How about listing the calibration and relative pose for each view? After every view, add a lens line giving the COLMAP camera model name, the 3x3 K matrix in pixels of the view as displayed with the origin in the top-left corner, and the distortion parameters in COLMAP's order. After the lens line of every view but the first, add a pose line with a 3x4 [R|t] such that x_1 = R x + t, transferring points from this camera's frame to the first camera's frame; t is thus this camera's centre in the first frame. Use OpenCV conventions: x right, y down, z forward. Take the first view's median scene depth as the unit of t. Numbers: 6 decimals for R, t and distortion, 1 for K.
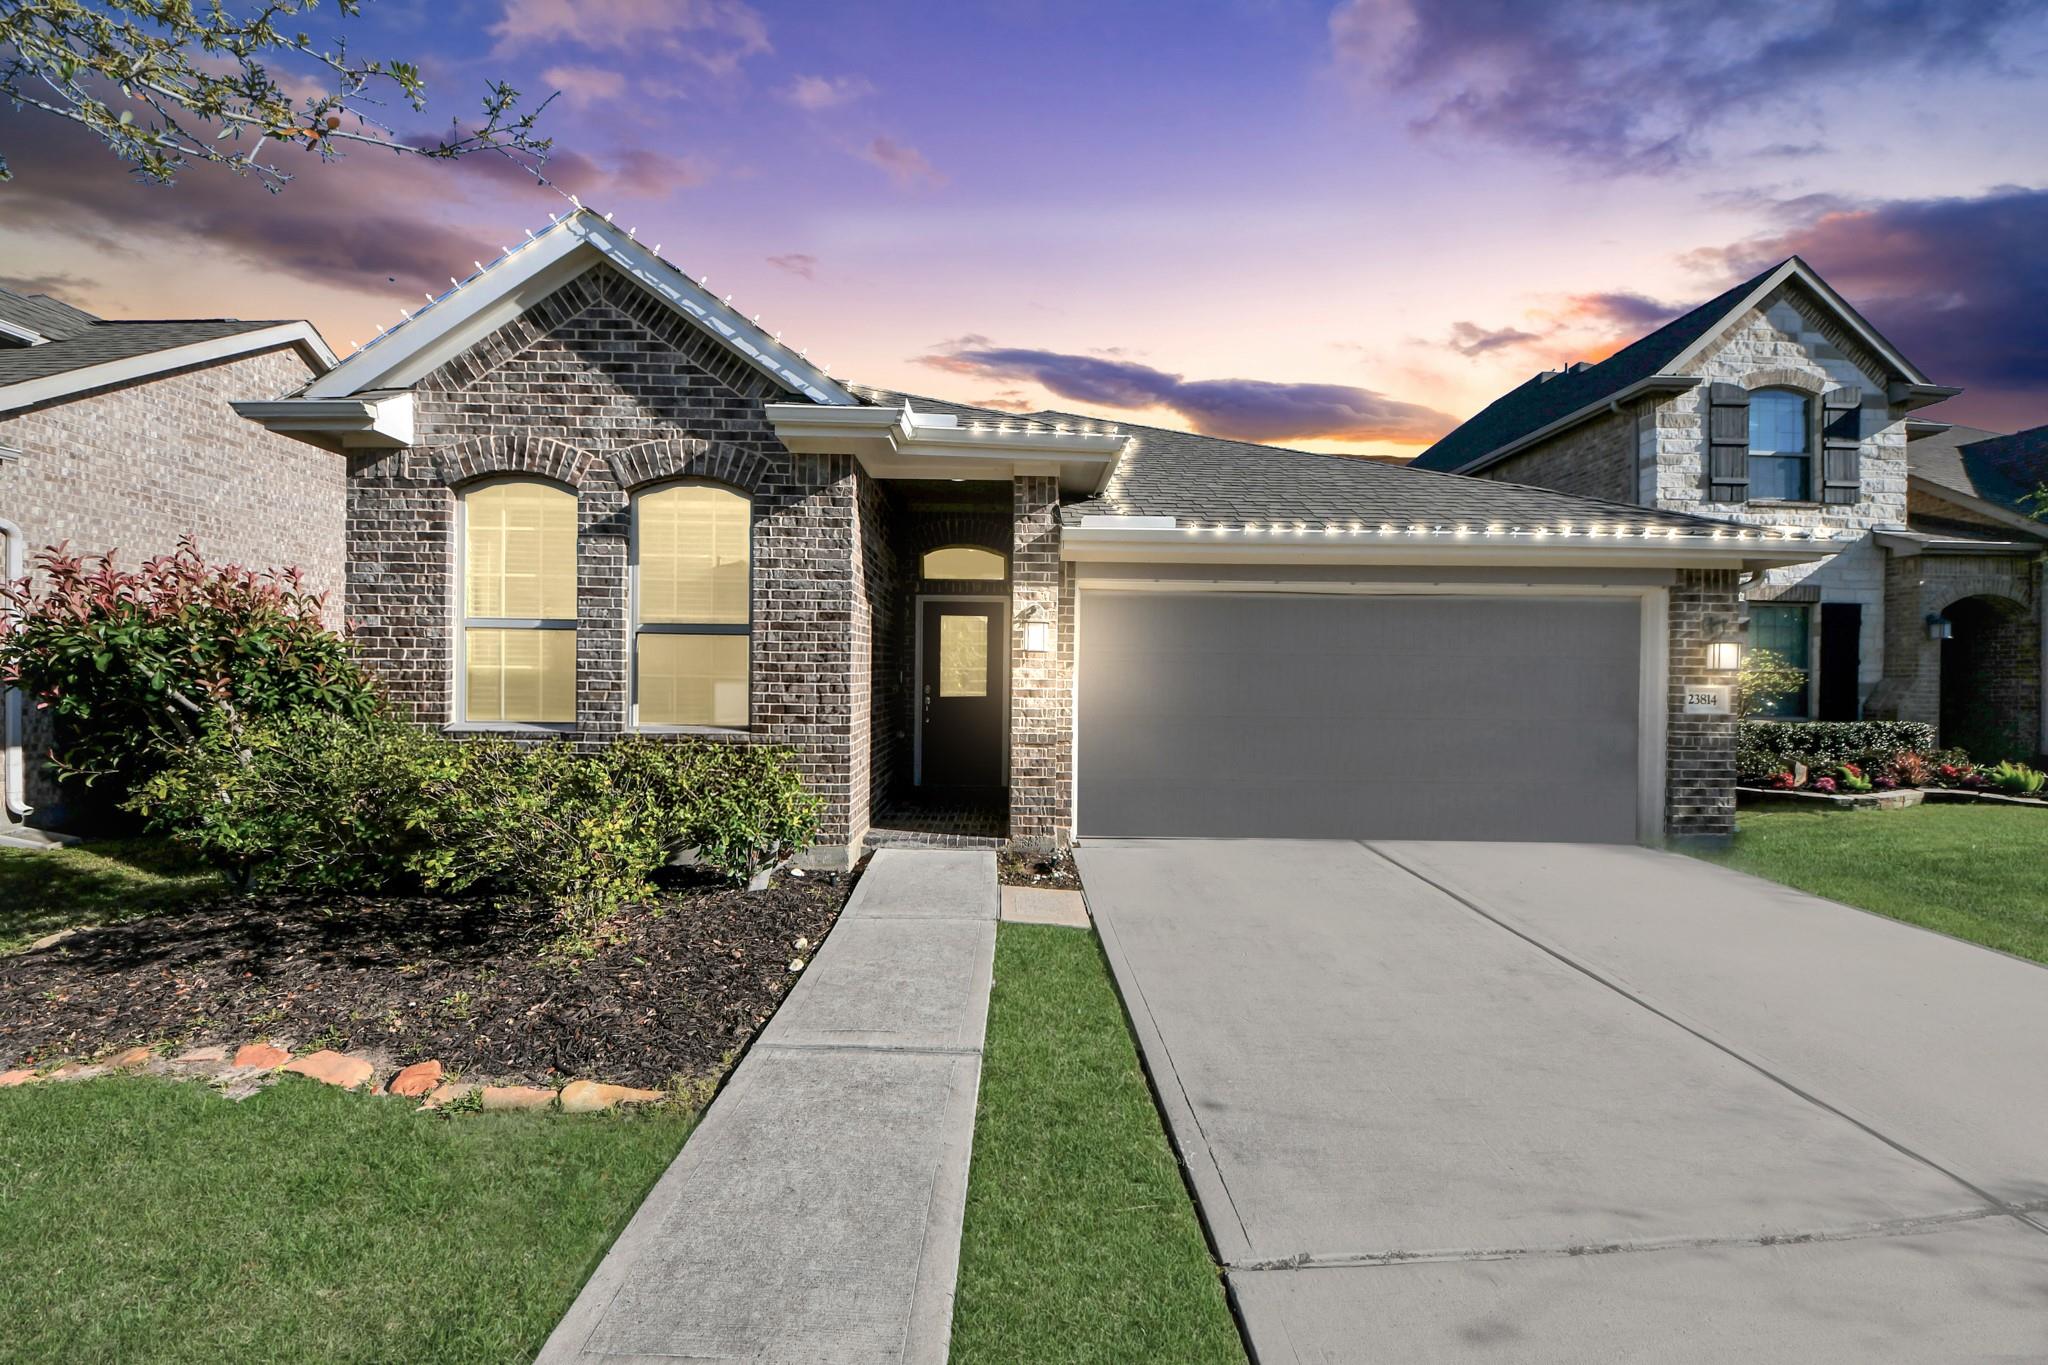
lens RADIAL K [[731.8, 0, 1024.0], [0, 731.8, 682.5], [0, 0, 1]] dist [0.026966, -0.019610]
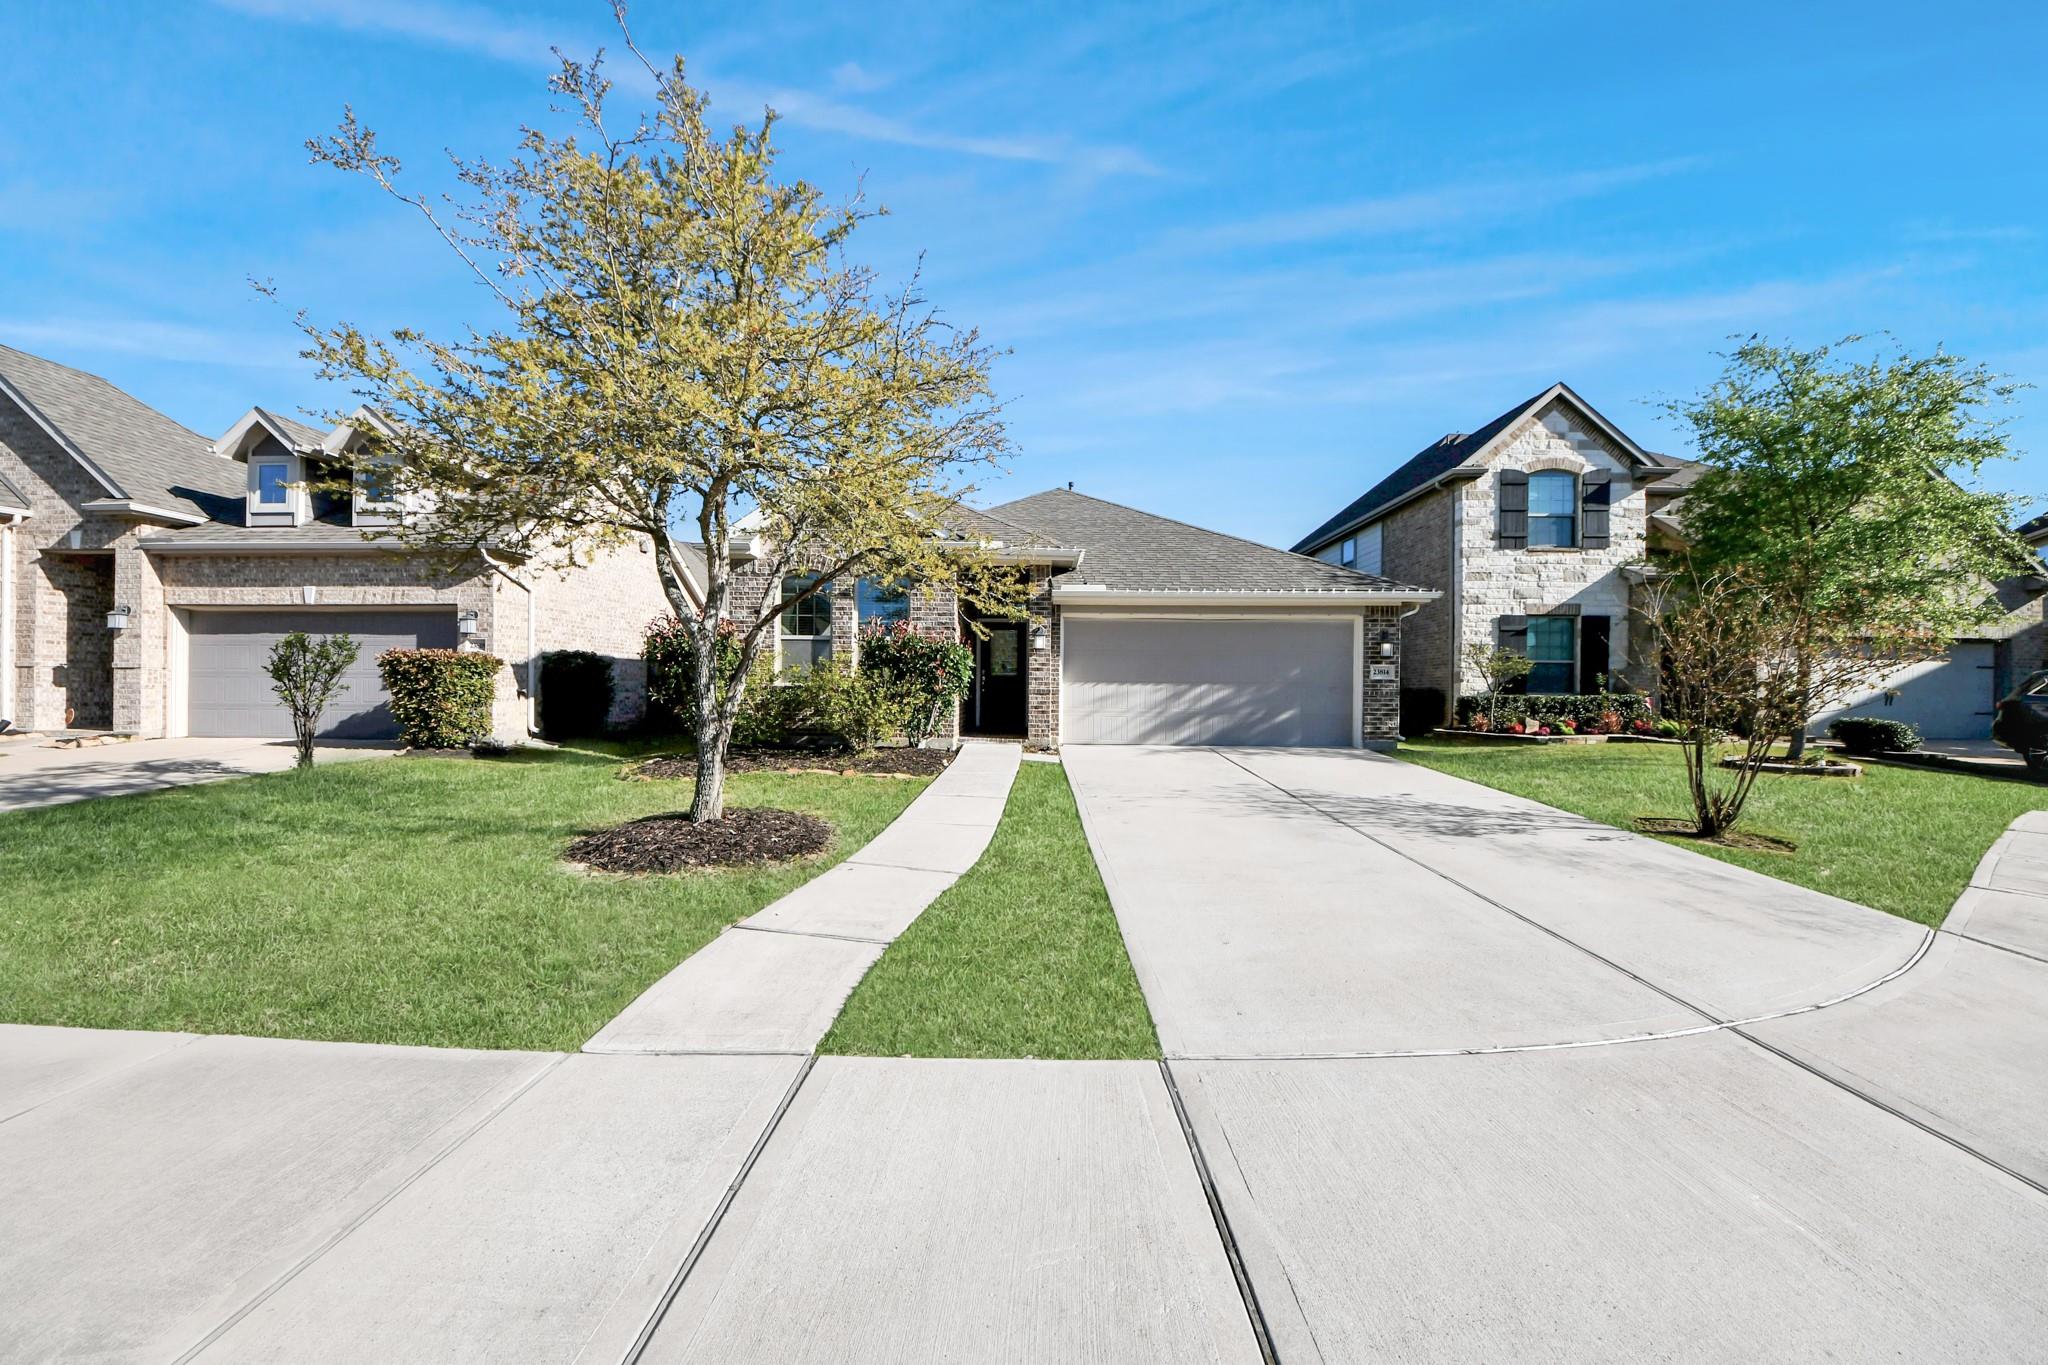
lens RADIAL K [[731.8, 0, 1024.0], [0, 731.8, 682.5], [0, 0, 1]] dist [0.026966, -0.019610]
pose [[0.998957, -0.002391, -0.045596, 0.032445], [0.002175, 0.999986, -0.004801, 0.031153], [0.045607, 0.004697, 0.998948, -0.537746]]
